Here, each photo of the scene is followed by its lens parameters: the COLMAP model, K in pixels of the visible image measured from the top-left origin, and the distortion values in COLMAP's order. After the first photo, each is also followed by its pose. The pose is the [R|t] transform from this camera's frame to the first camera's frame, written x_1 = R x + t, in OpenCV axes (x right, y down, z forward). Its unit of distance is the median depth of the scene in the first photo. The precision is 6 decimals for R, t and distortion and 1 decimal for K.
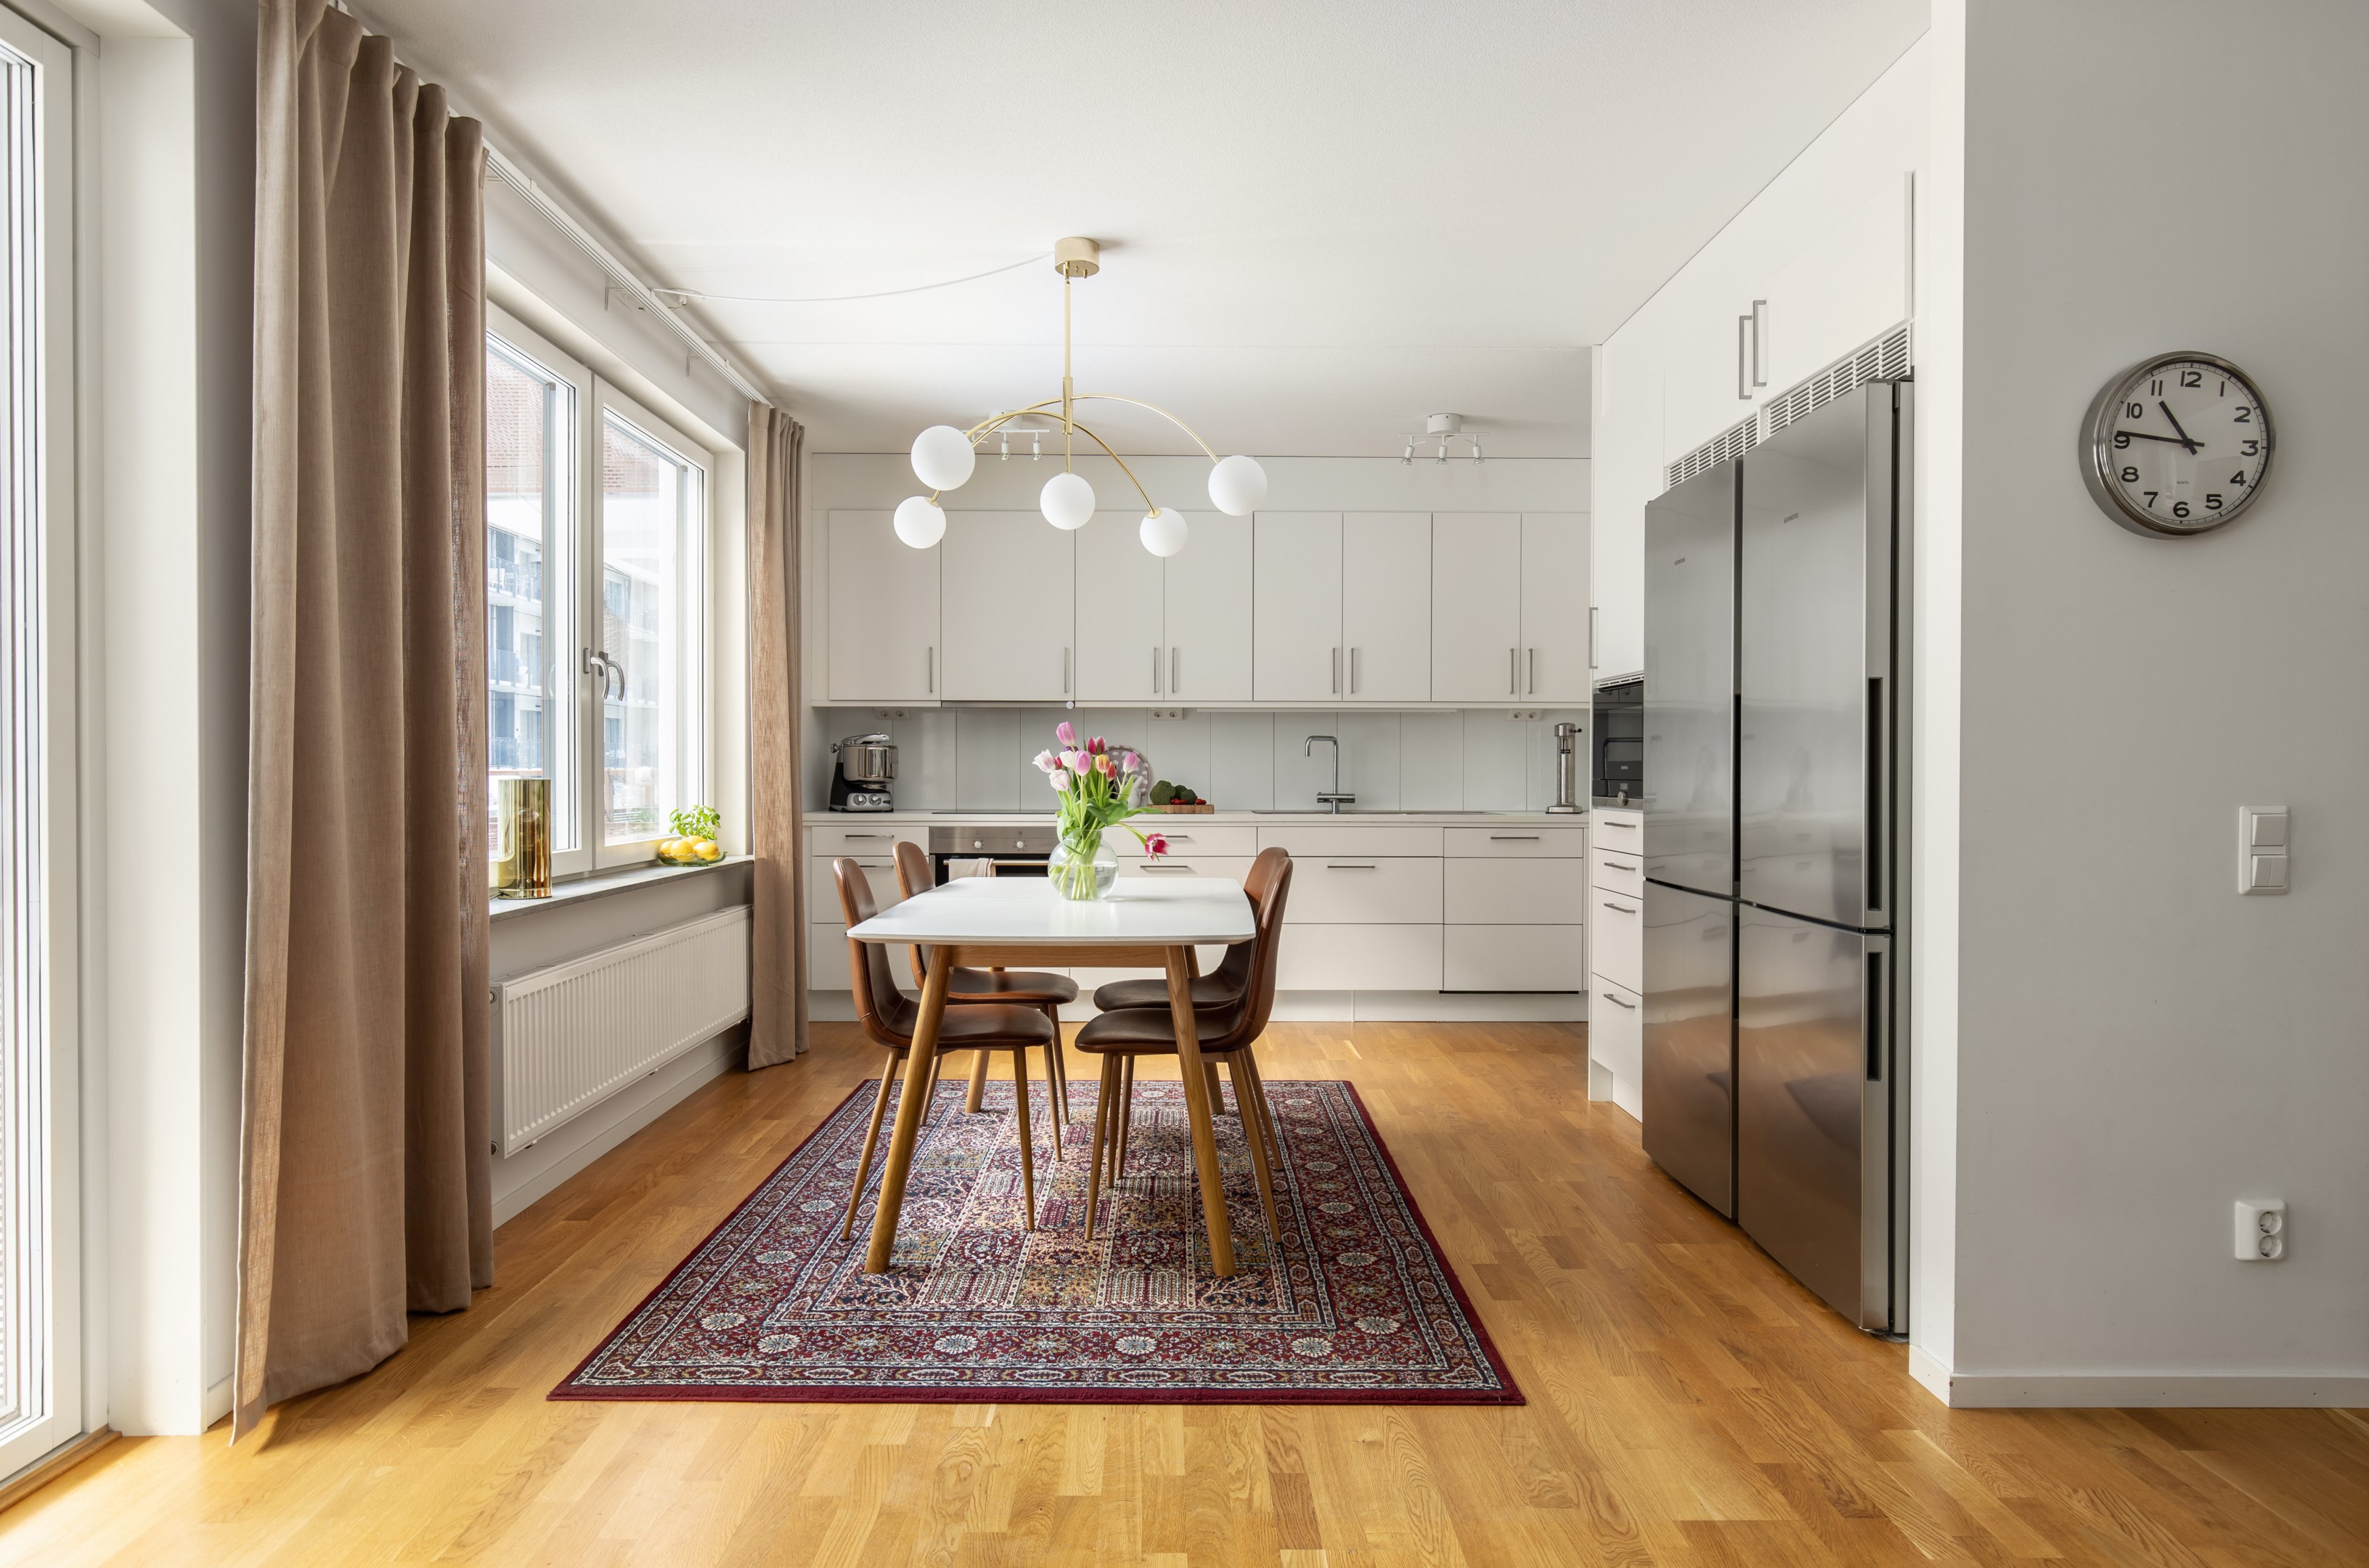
lens RADIAL K [[1319.7, 0, 1184.5], [0, 1319.7, 784.0], [0, 0, 1]] dist [-0.000312, 0.000045]
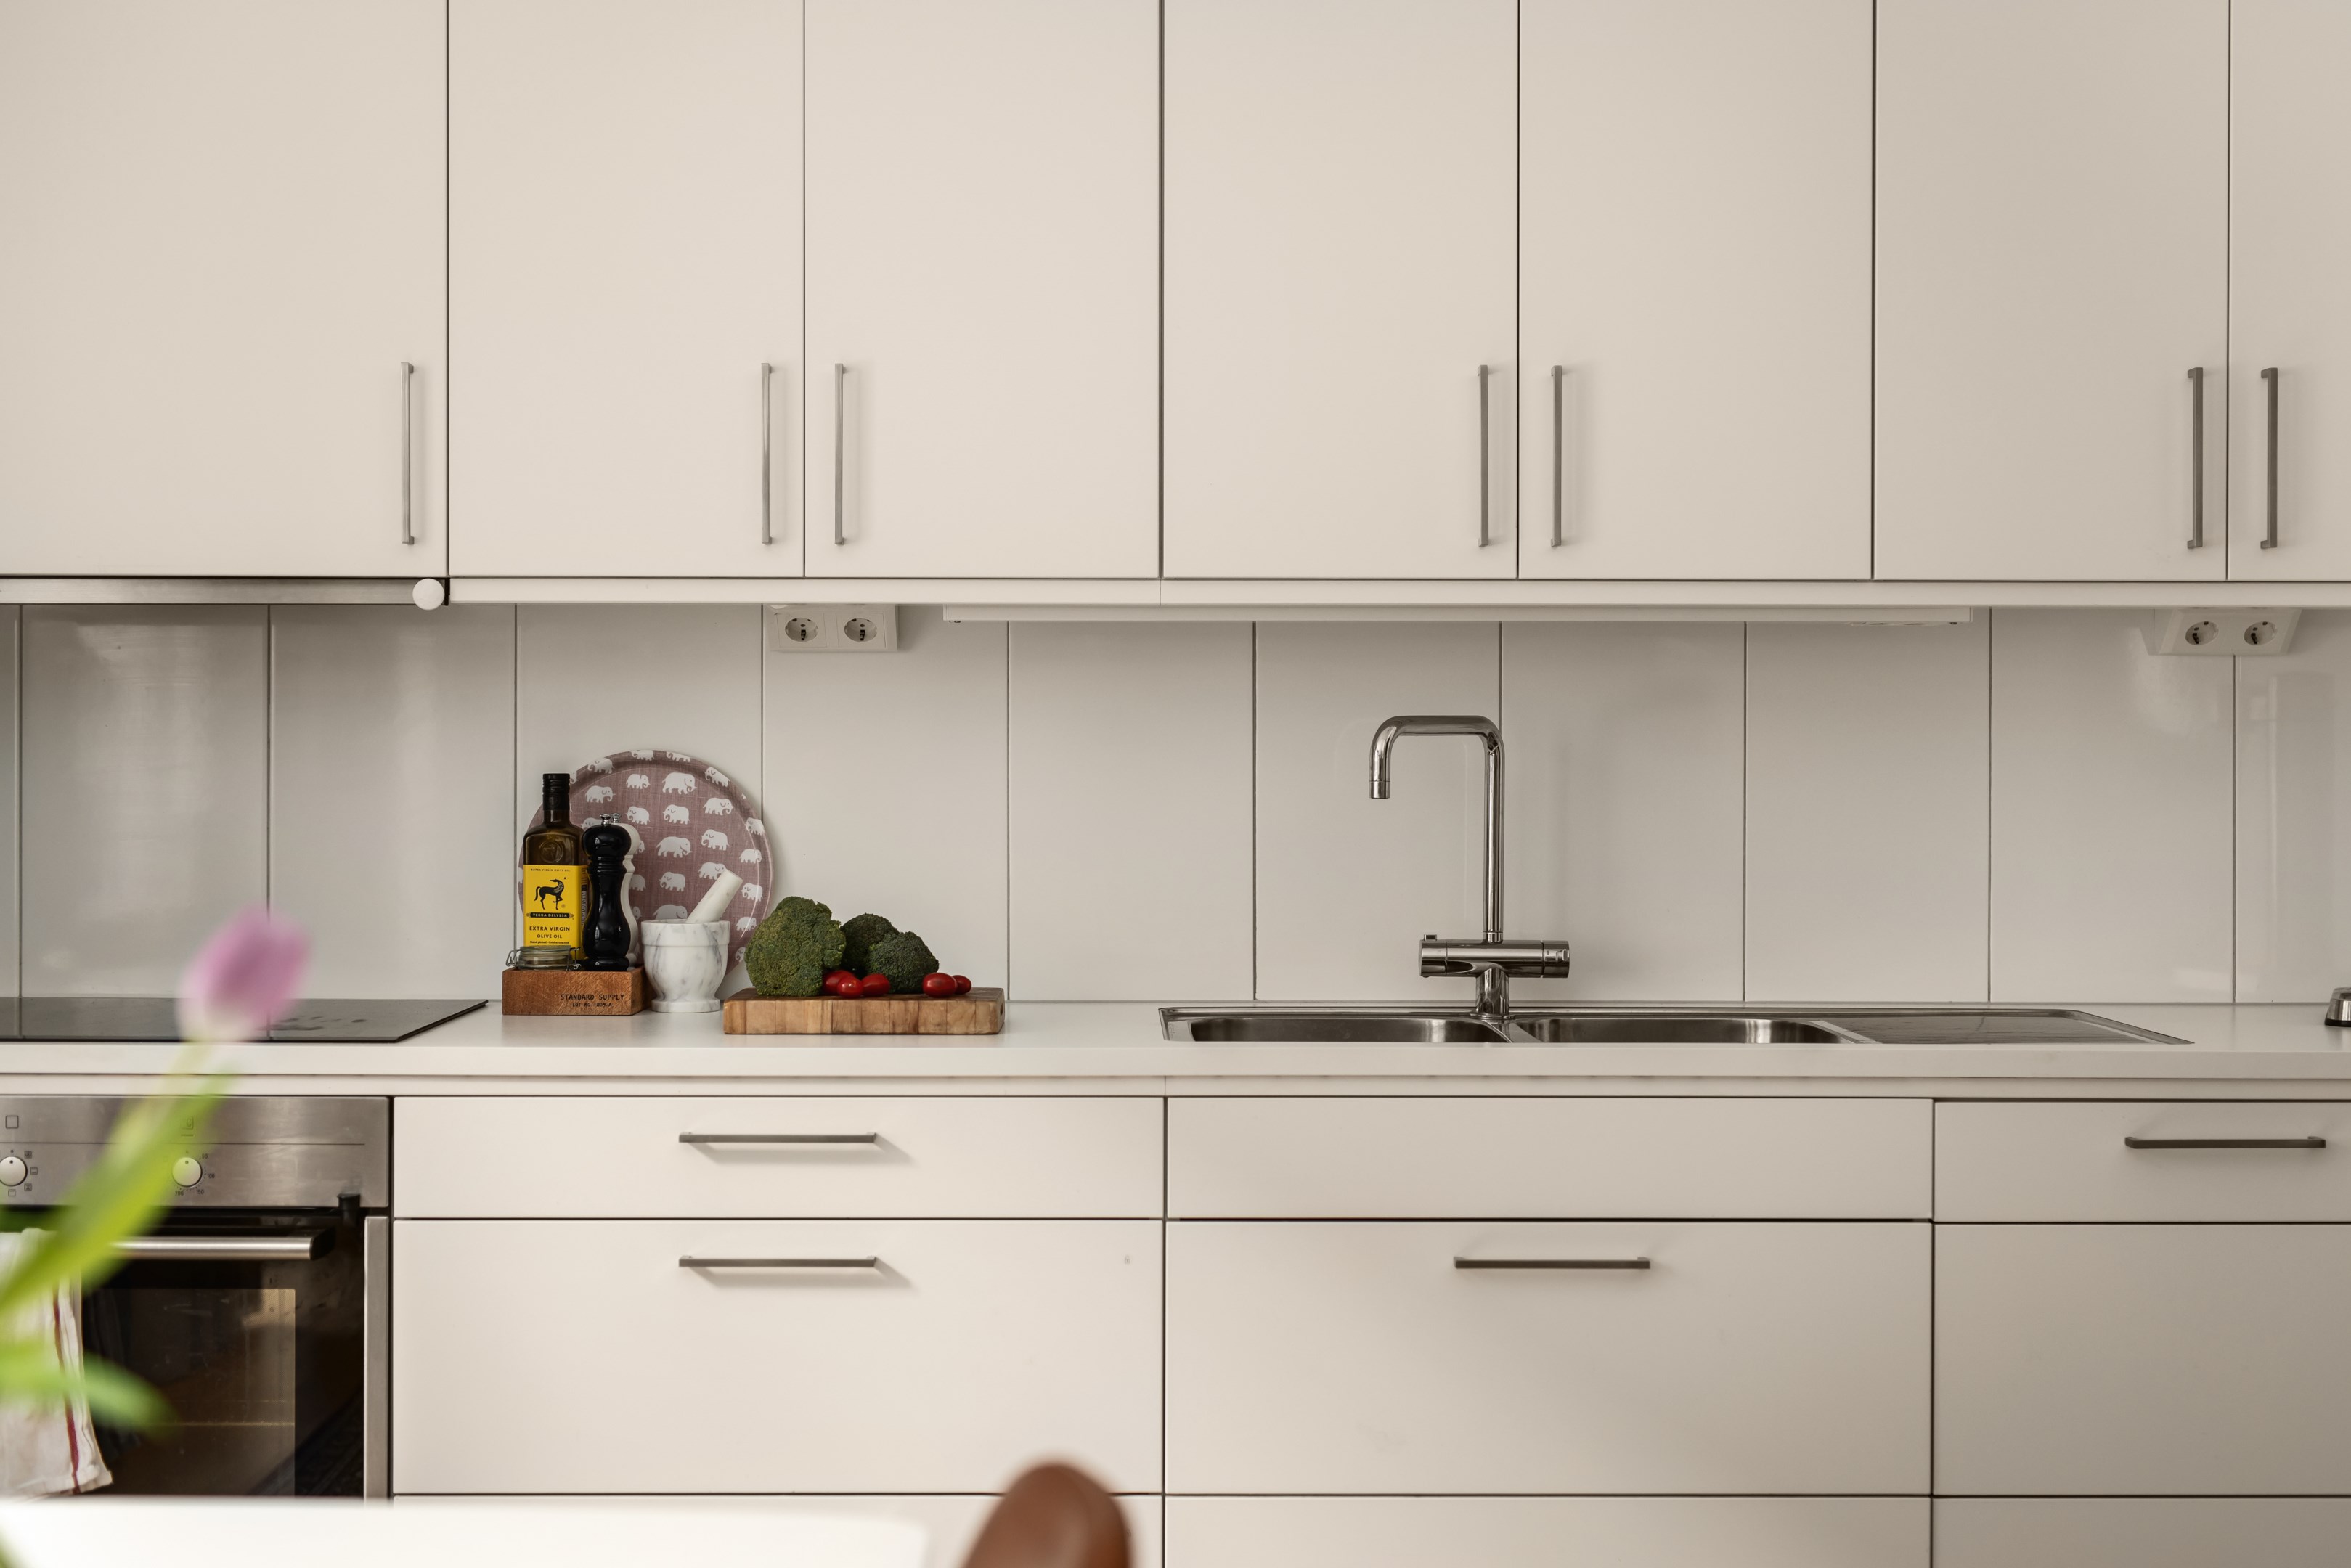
lens RADIAL K [[3279.8, 0, 1160.8], [0, 3279.8, 759.6], [0, 0, 1]] dist [-0.004931, -0.120852]
pose [[0.999987, -0.000440, 0.005166, 0.064658], [0.000472, 0.999980, -0.006331, -0.032496], [-0.005163, 0.006333, 0.999967, 0.503720]]
